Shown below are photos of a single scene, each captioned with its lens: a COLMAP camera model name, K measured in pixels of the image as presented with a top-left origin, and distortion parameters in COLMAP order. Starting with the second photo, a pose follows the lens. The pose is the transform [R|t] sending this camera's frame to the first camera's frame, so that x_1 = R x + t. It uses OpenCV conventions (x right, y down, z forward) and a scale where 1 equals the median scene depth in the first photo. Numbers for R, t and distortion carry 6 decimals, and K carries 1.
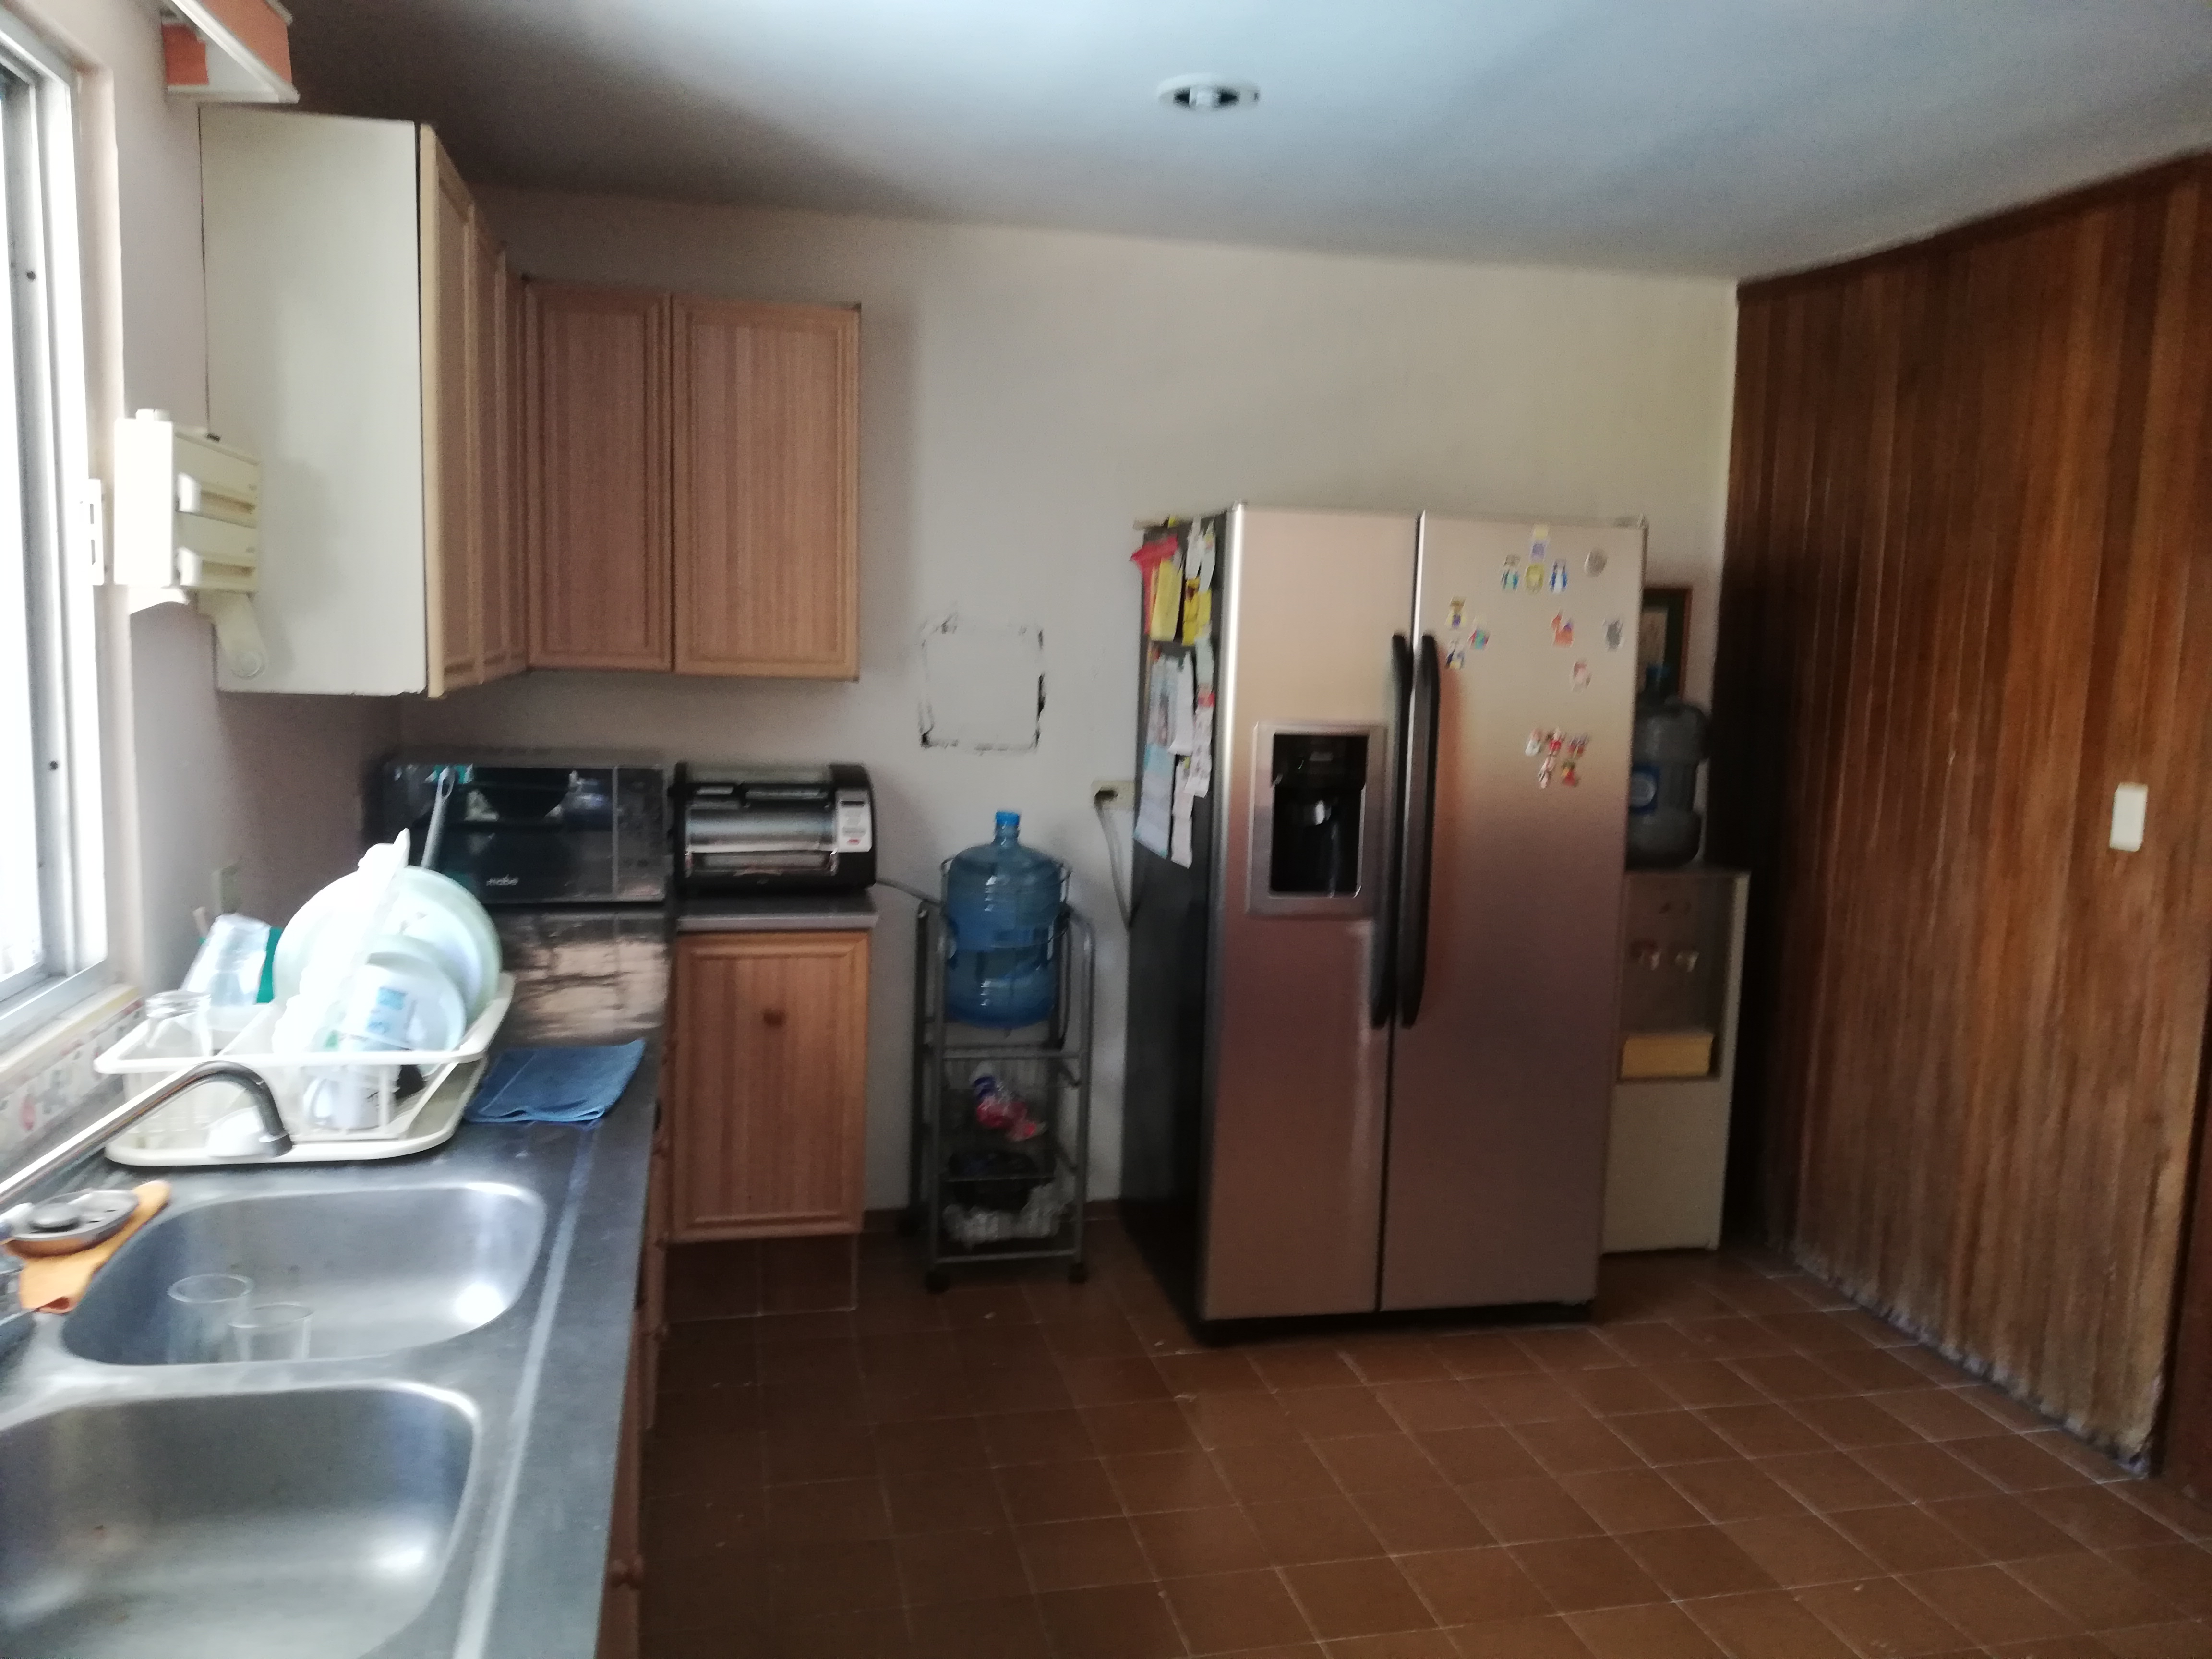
lens RADIAL K [[1687.9, 0, 1106.4], [0, 1687.9, 833.0], [0, 0, 1]] dist [0.060607, -0.091649]
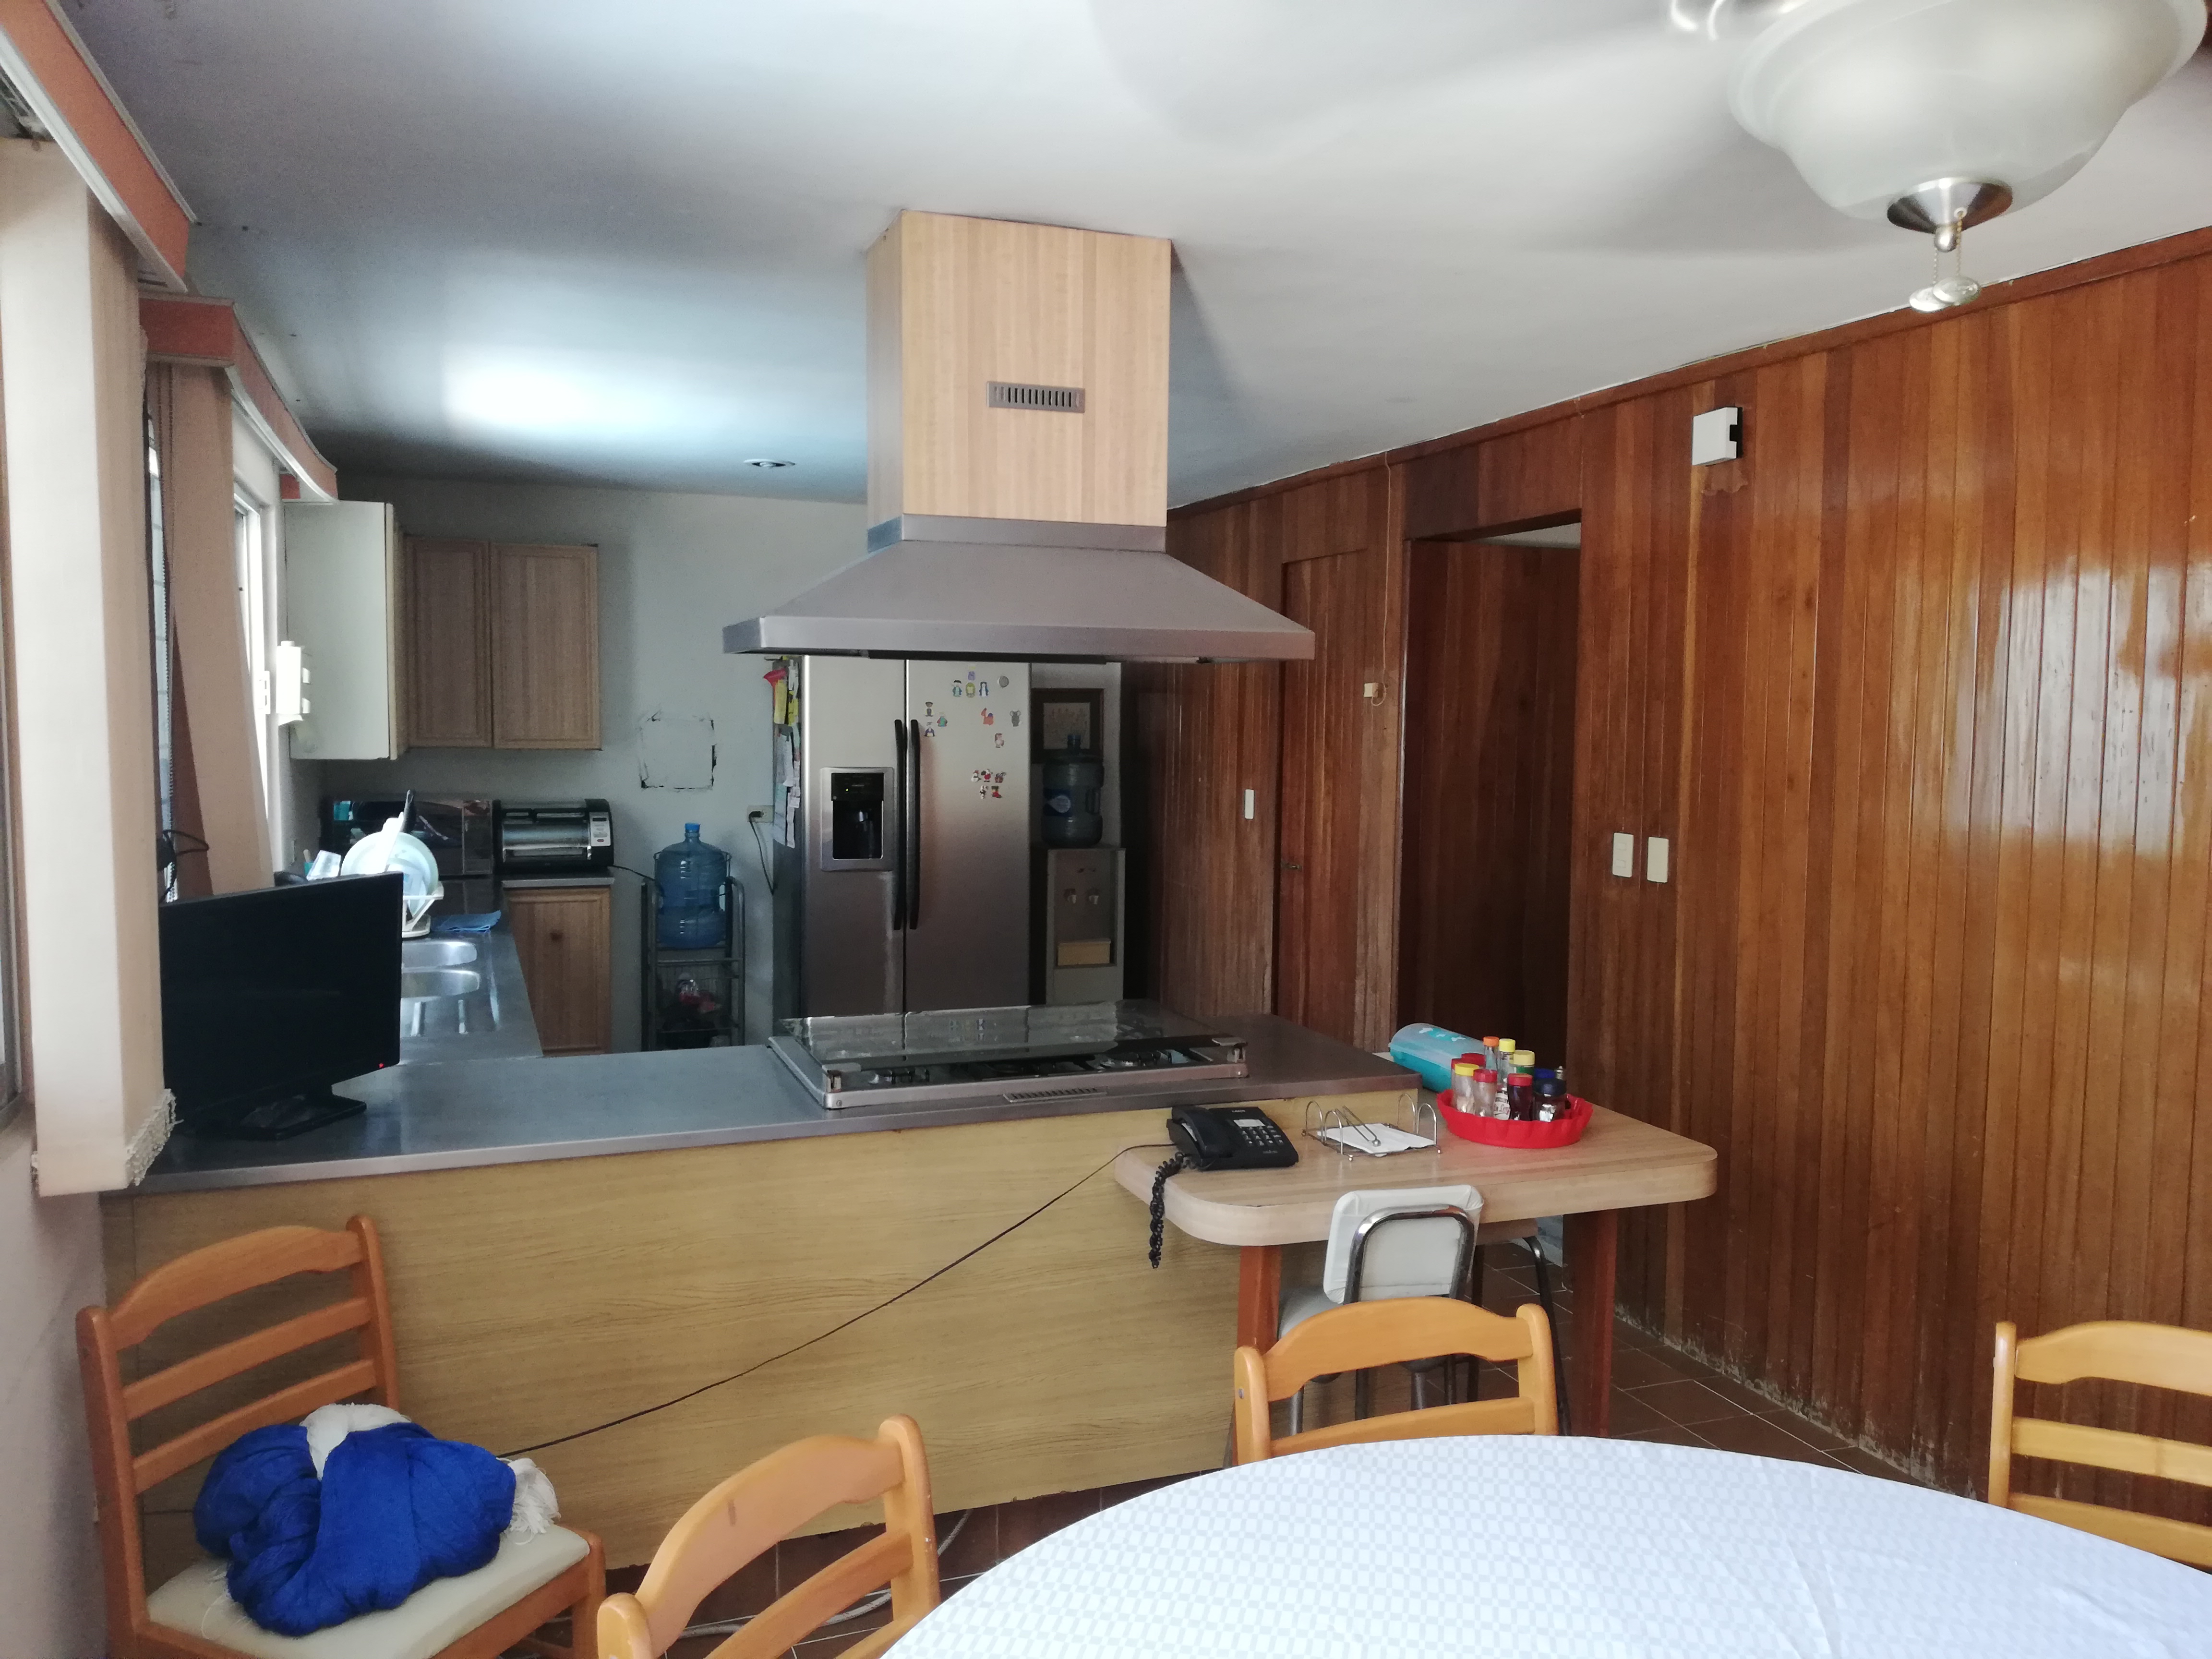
lens RADIAL K [[1687.9, 0, 1159.9], [0, 1687.9, 834.7], [0, 0, 1]] dist [0.060607, -0.091649]
pose [[0.986174, -0.029036, 0.163151, 0.144741], [0.035864, 0.998593, -0.039062, 0.092691], [-0.161788, 0.044374, 0.985827, -0.887503]]
